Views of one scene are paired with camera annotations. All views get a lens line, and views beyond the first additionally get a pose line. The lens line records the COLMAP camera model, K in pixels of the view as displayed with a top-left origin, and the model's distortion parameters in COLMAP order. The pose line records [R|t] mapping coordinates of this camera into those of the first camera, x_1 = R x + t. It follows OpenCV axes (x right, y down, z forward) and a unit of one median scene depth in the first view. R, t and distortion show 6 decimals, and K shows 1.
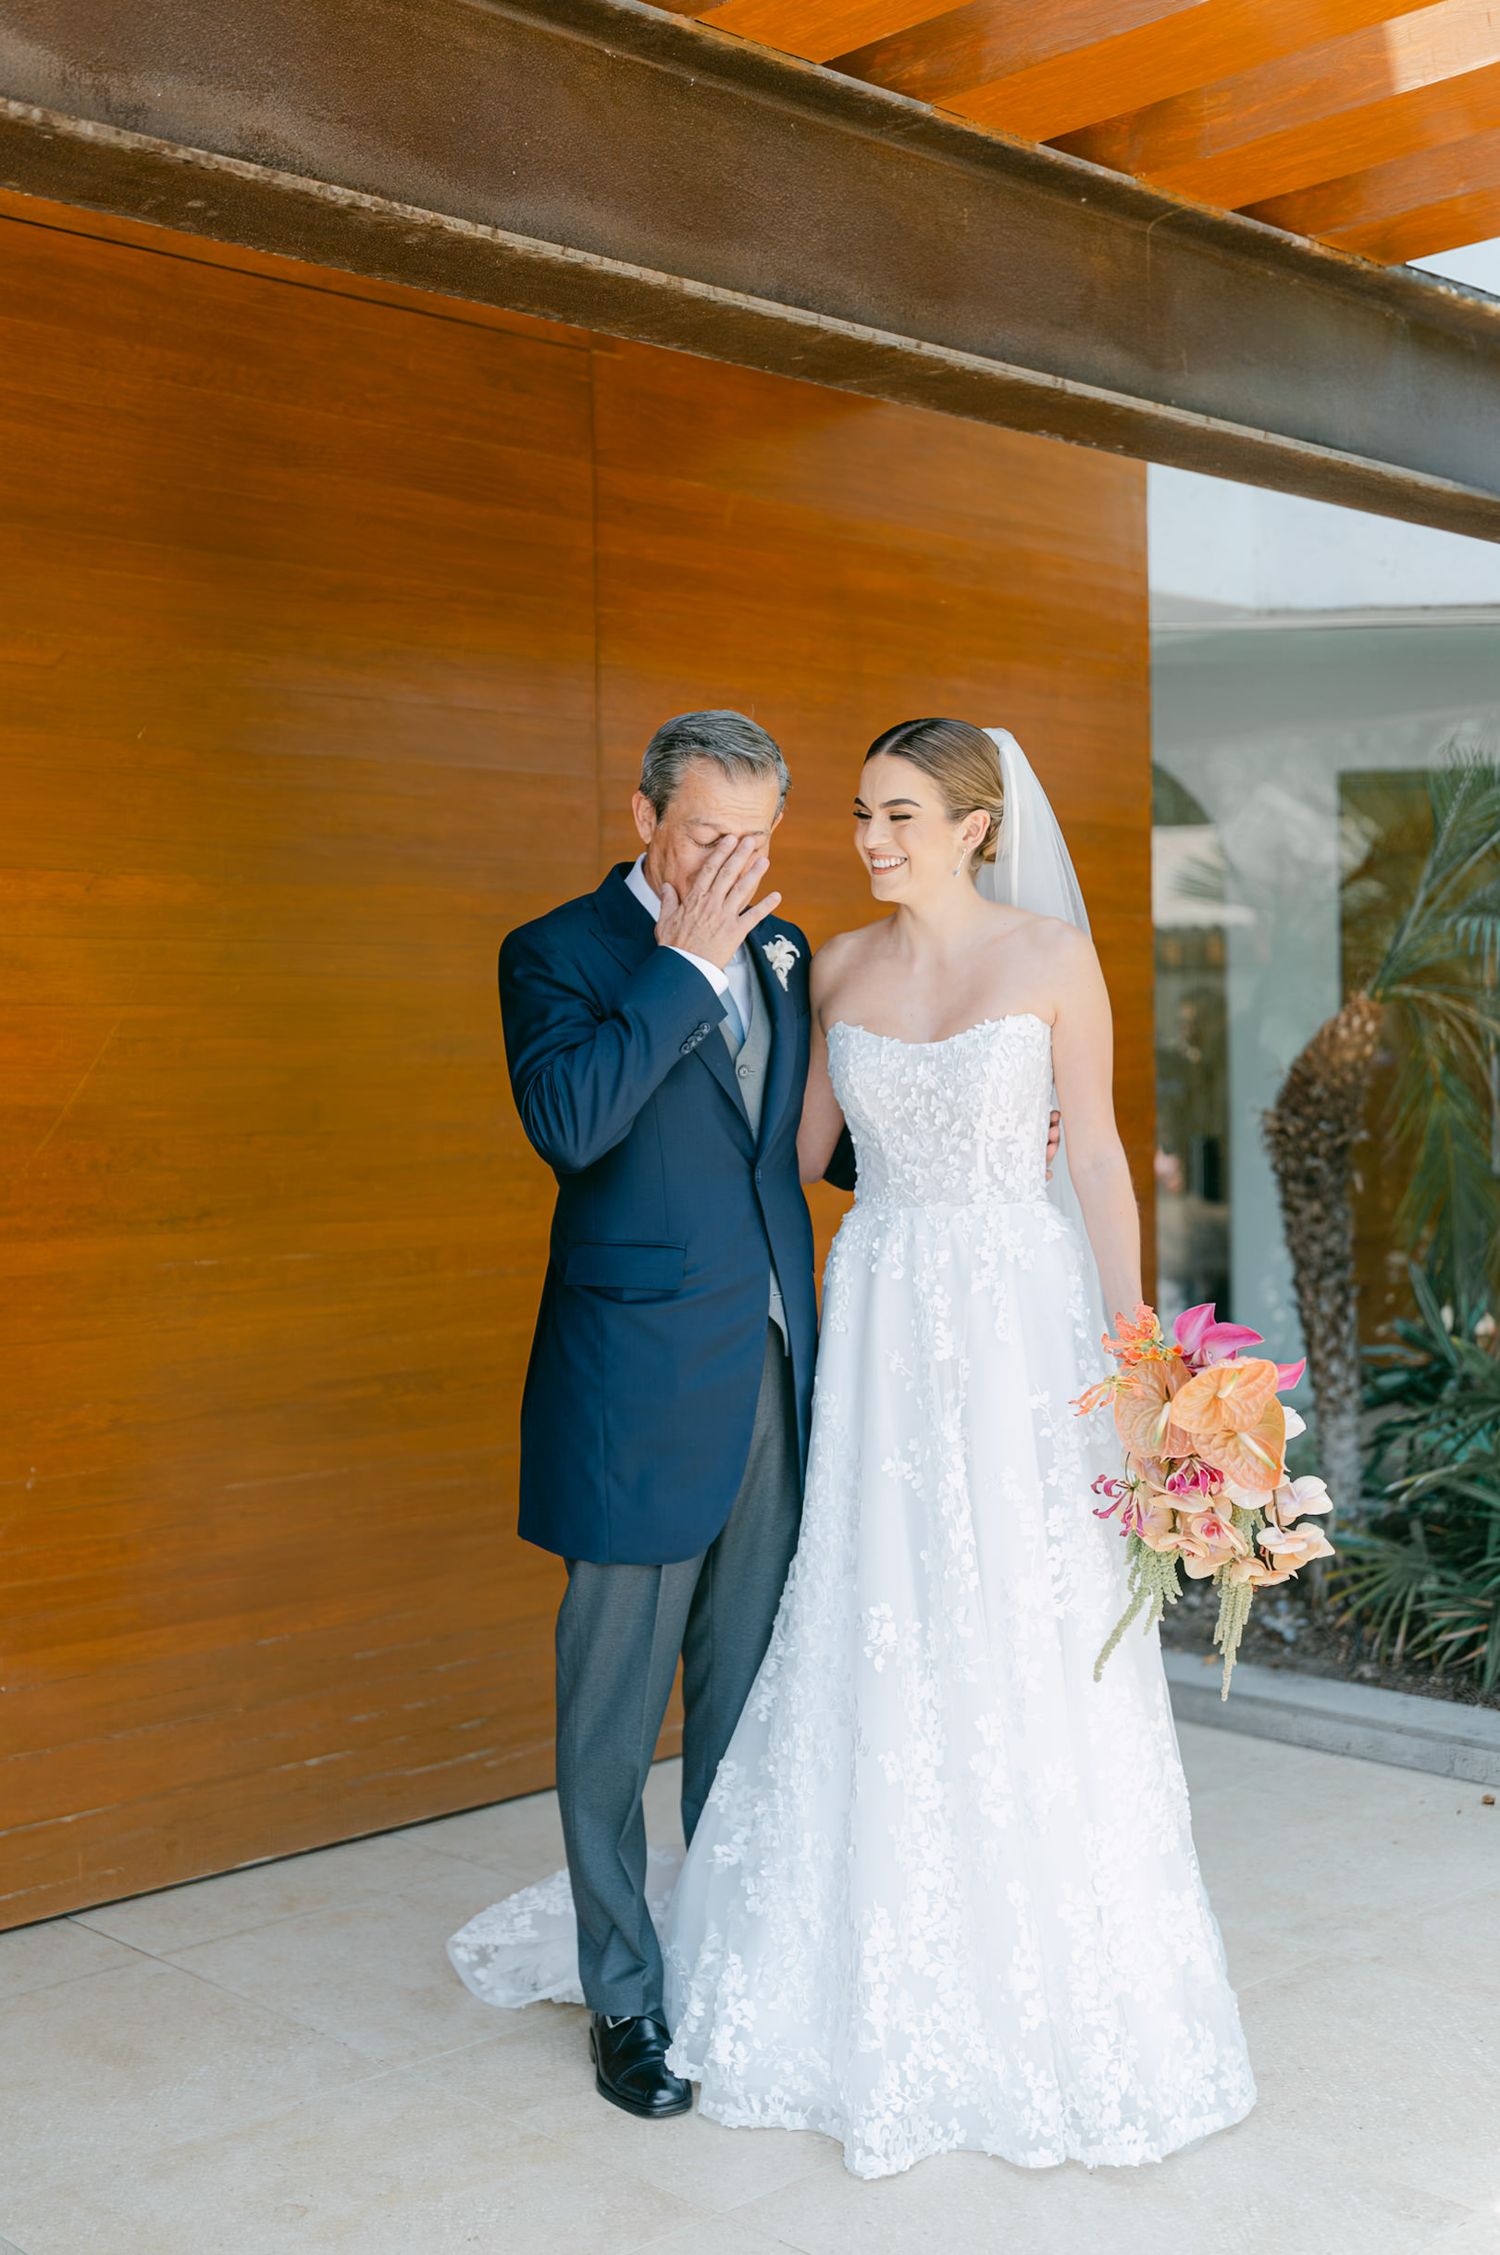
lens RADIAL K [[2700.1, 0, 783.1], [0, 2700.1, 1133.0], [0, 0, 1]] dist [0.006381, 0.021708]
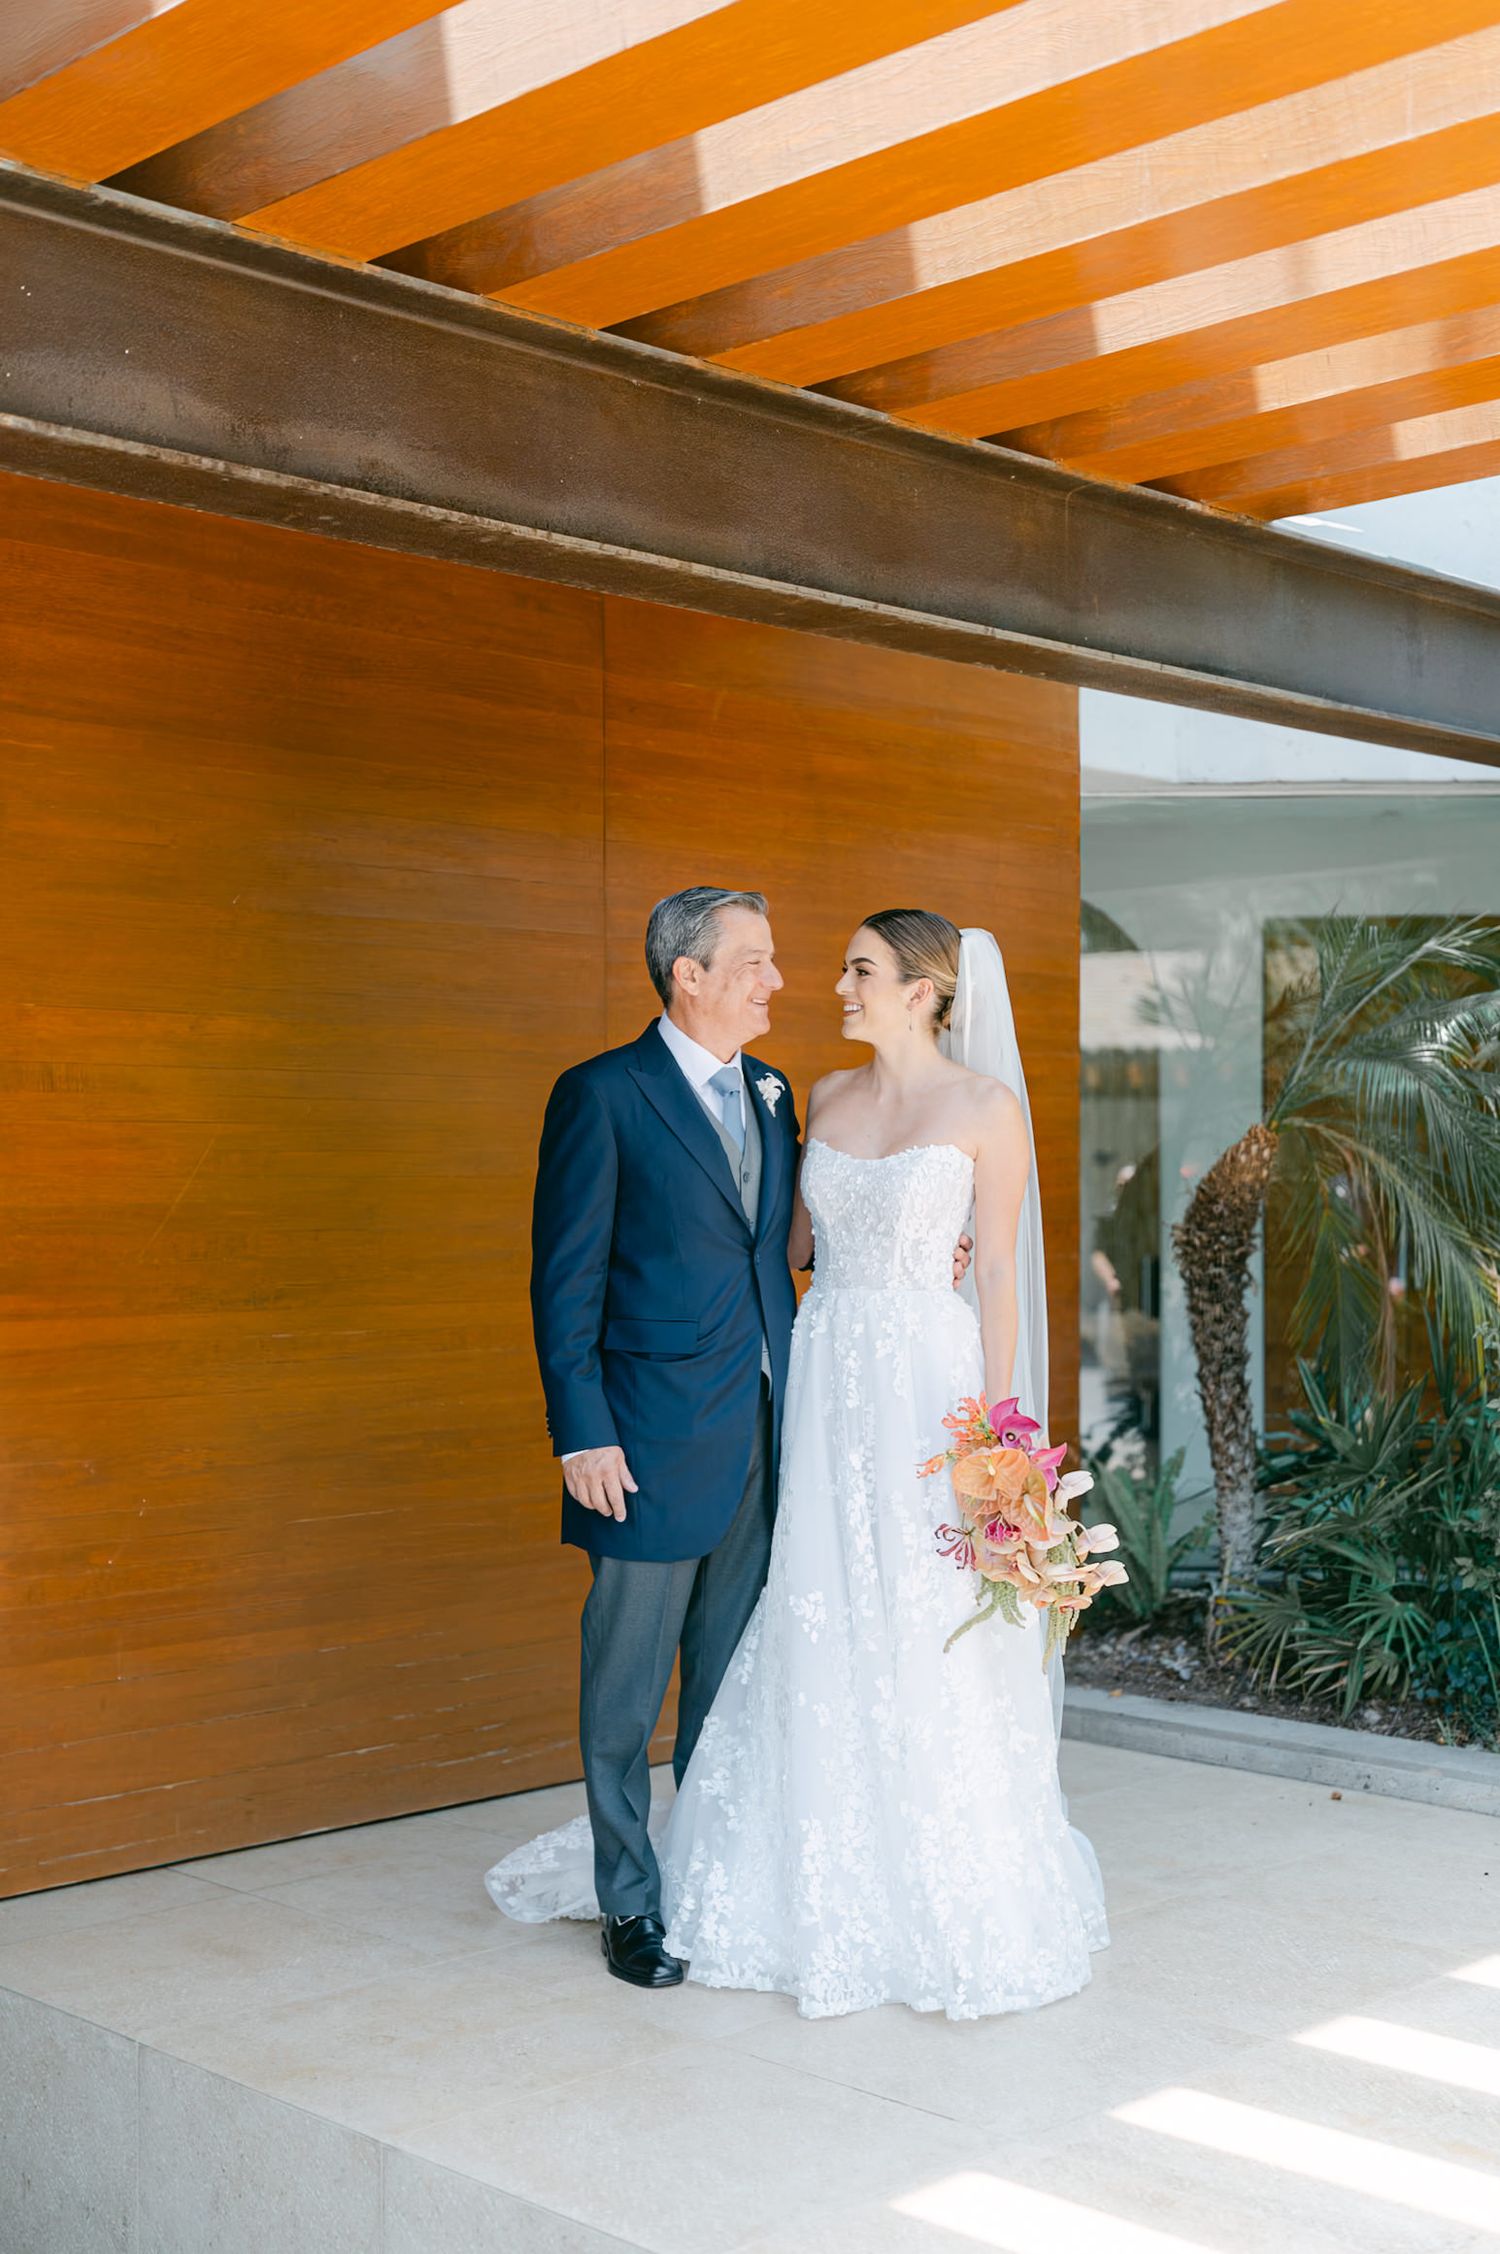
lens RADIAL K [[2698.9, 0, 783.0], [0, 2698.9, 1132.5], [0, 0, 1]] dist [0.006381, 0.021708]
pose [[0.999817, 0.013120, 0.013919, -0.006288], [-0.012500, 0.998966, -0.043721, 0.006780], [-0.014479, 0.043539, 0.998947, -0.209993]]
